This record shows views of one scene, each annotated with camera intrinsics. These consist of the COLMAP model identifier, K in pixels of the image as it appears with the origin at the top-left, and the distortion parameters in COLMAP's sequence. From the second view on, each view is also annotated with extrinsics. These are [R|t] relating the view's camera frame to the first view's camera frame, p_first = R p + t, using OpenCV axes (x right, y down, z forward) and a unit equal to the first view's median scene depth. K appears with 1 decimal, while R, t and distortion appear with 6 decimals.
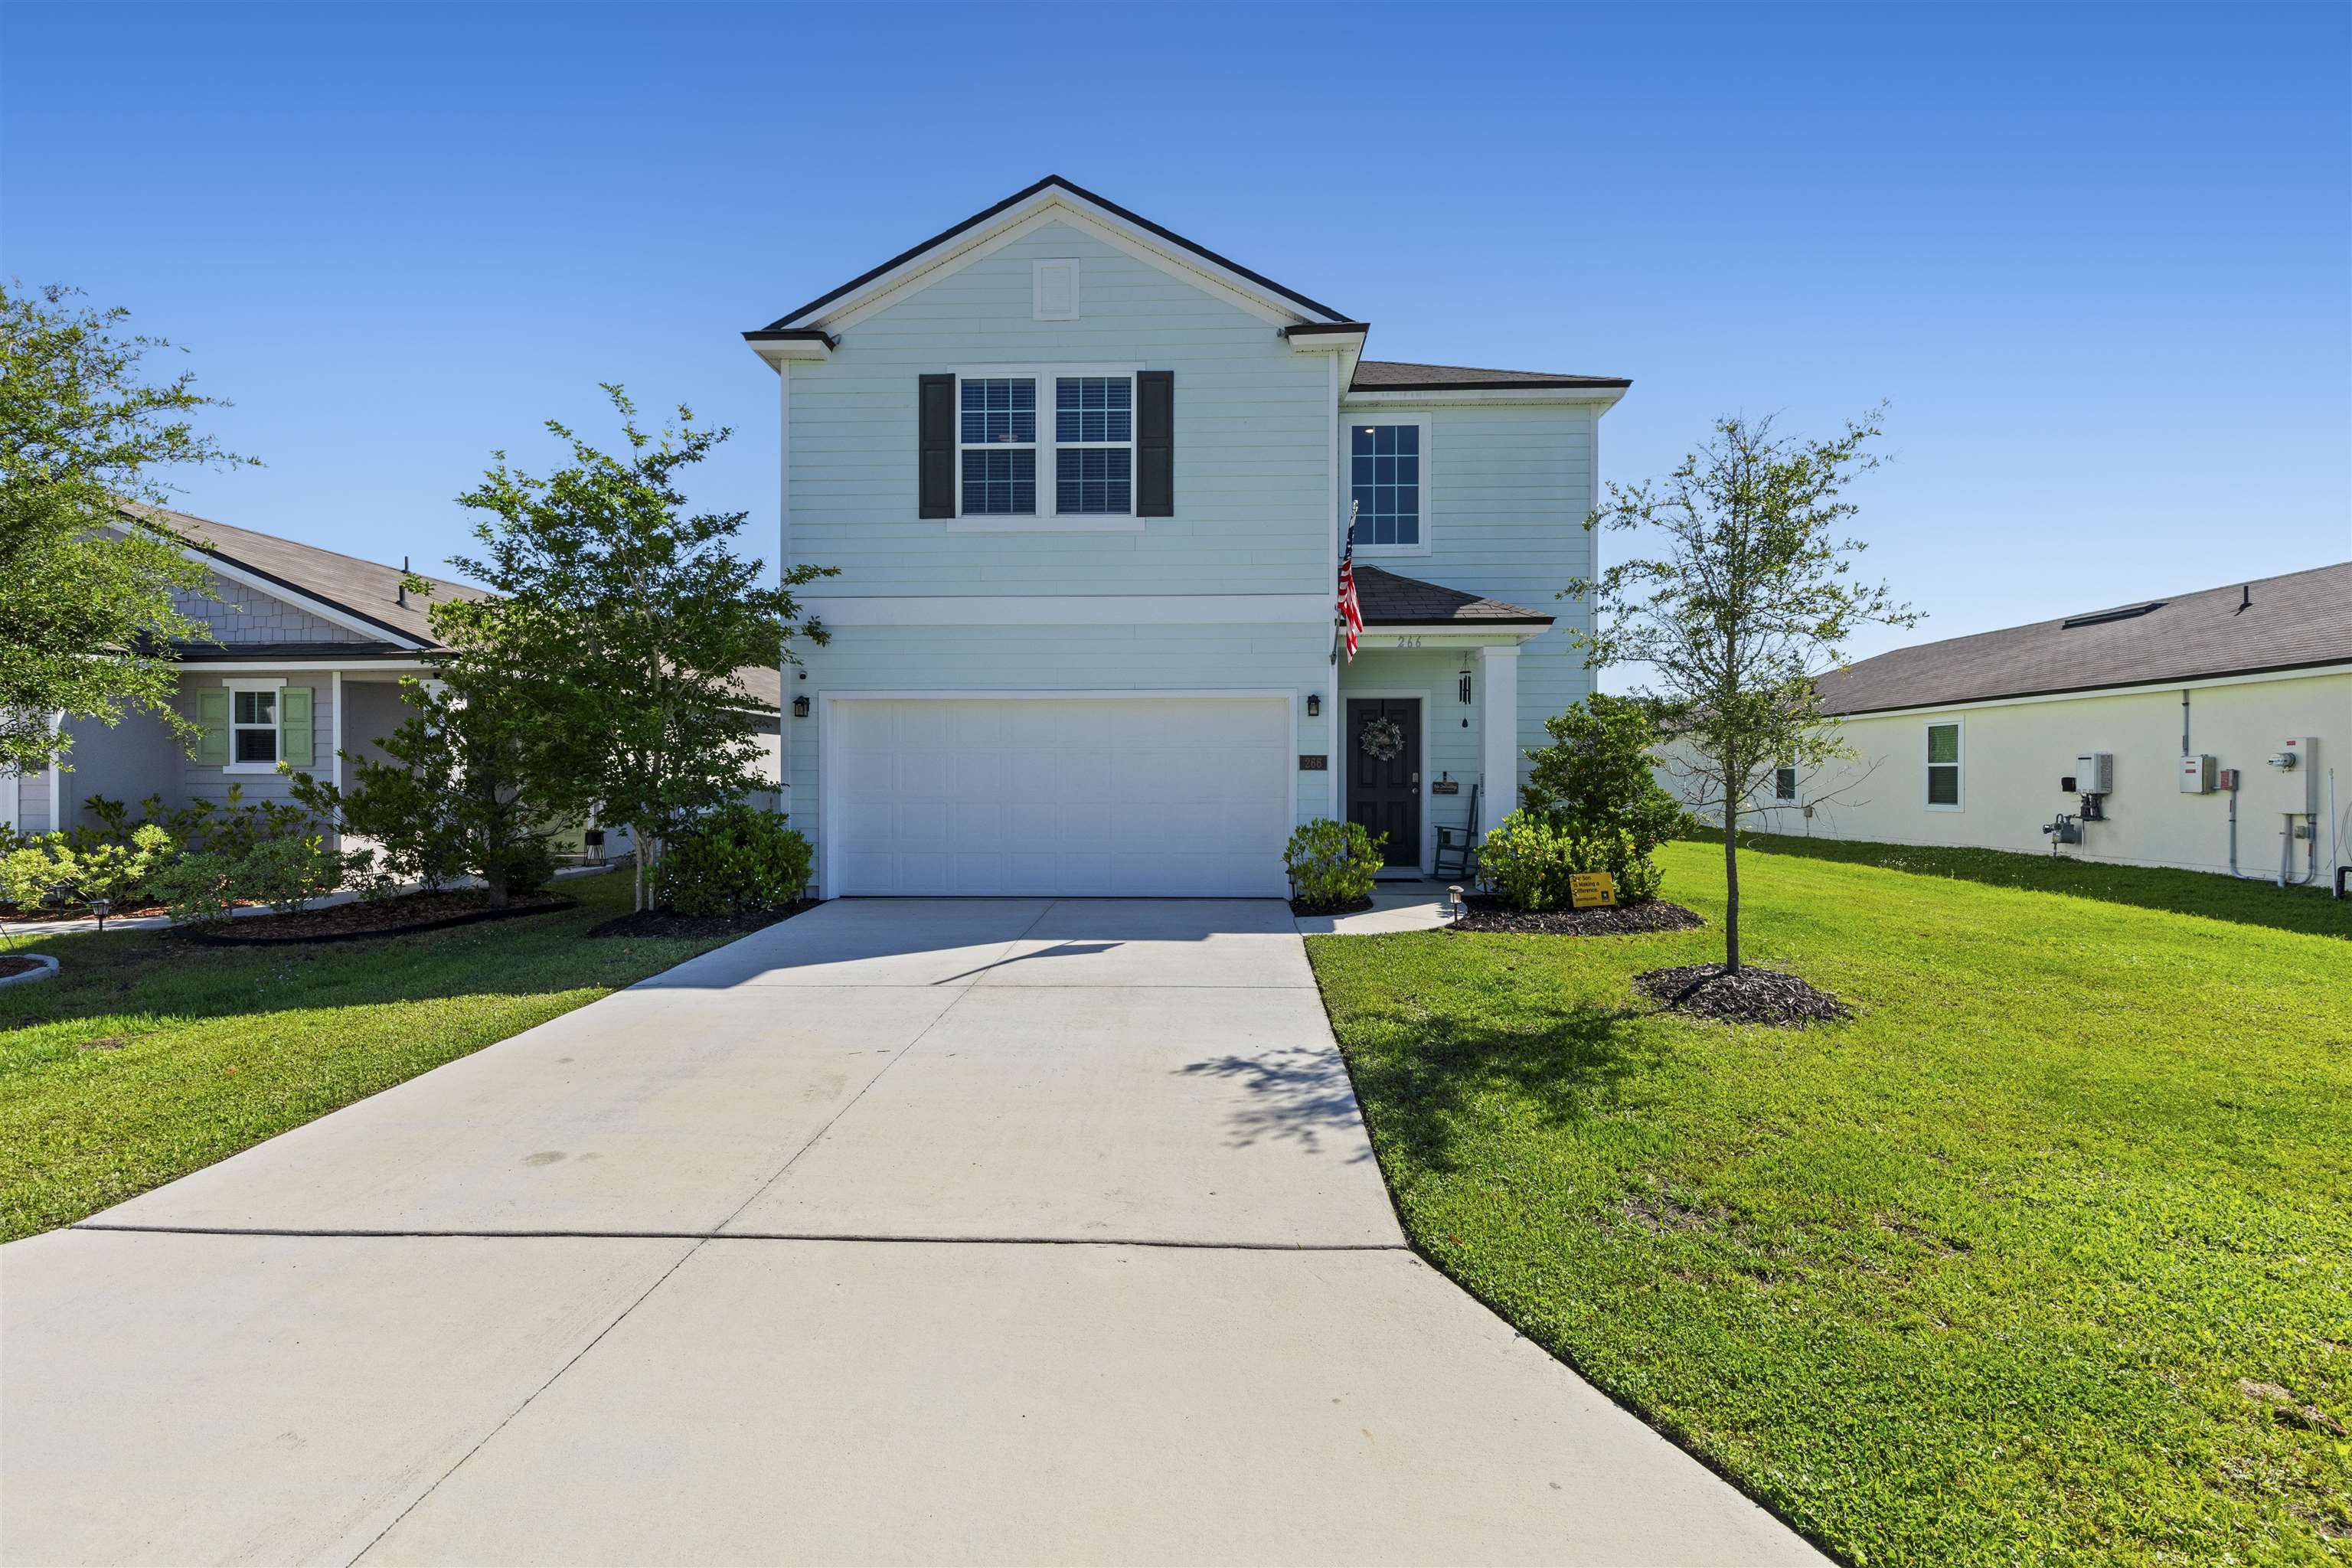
lens RADIAL K [[1059.0, 0, 1181.6], [0, 1059.0, 781.8], [0, 0, 1]] dist [0.005679, 0.000277]
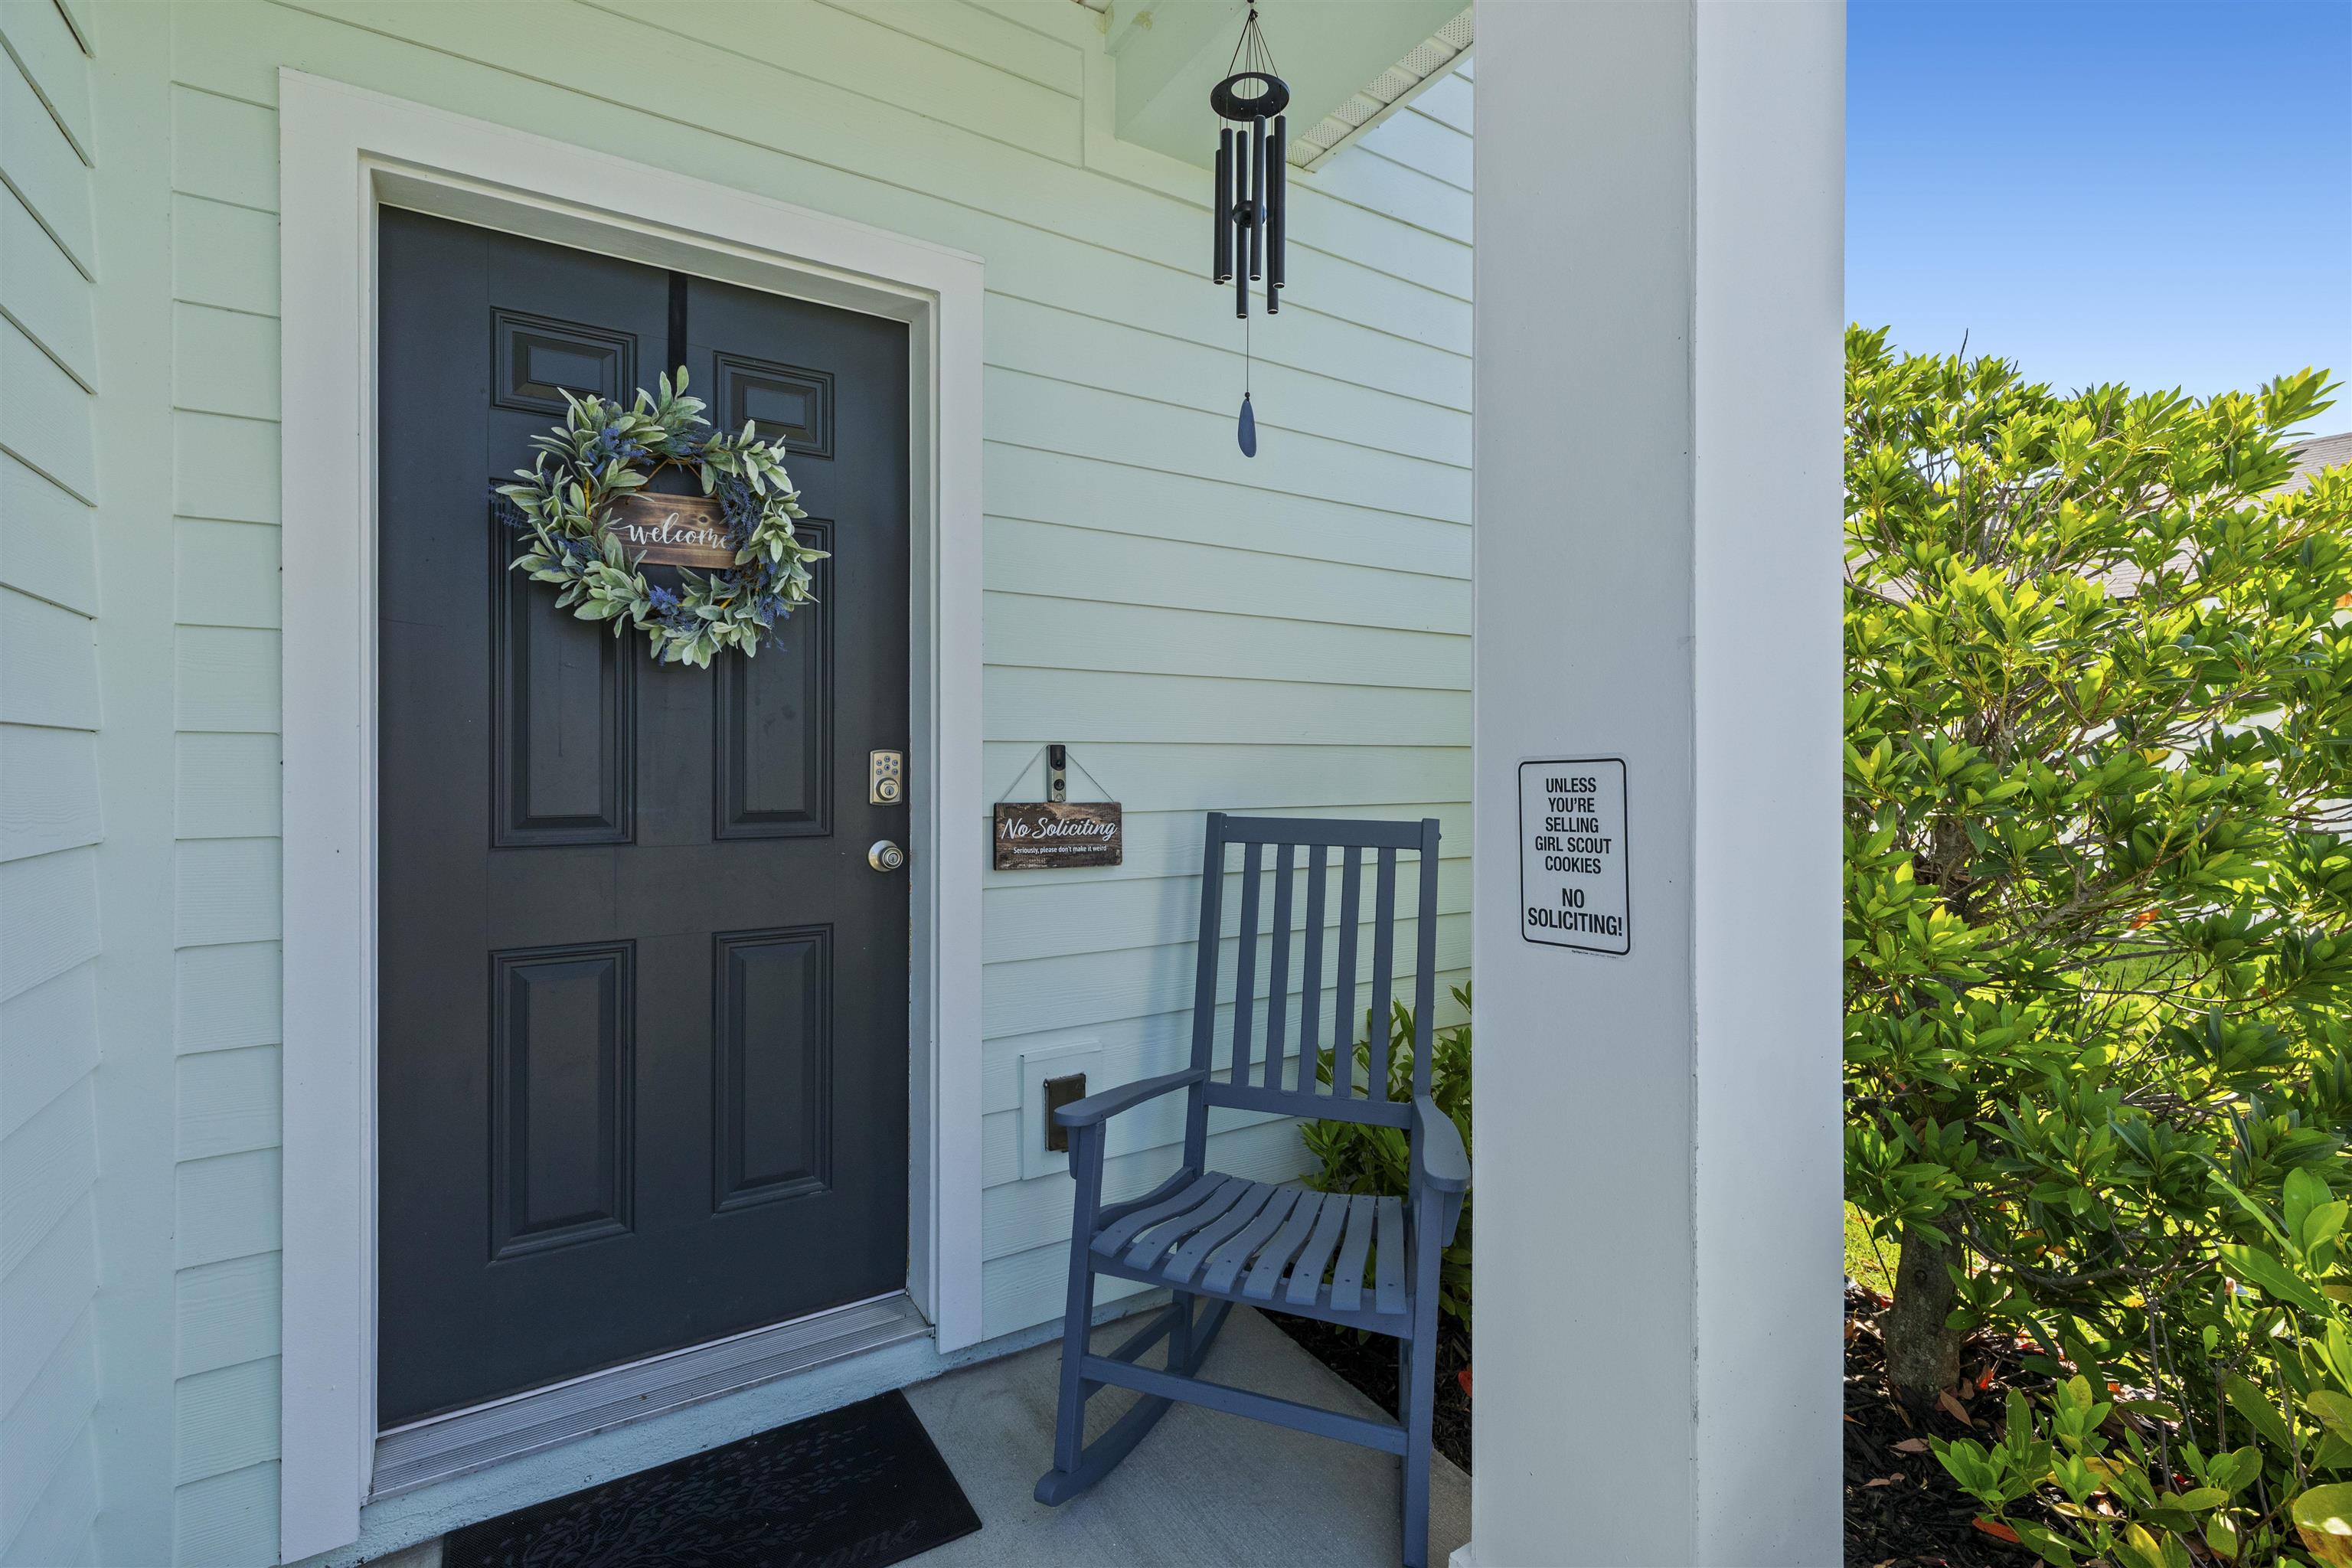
lens RADIAL K [[1059.0, 0, 1177.7], [0, 1059.0, 780.8], [0, 0, 1]] dist [0.005679, 0.000277]
pose [[0.812899, -0.006052, 0.582374, 0.159295], [0.003914, 0.999980, 0.004928, -0.004000], [-0.582392, -0.001726, 0.812906, 0.834031]]
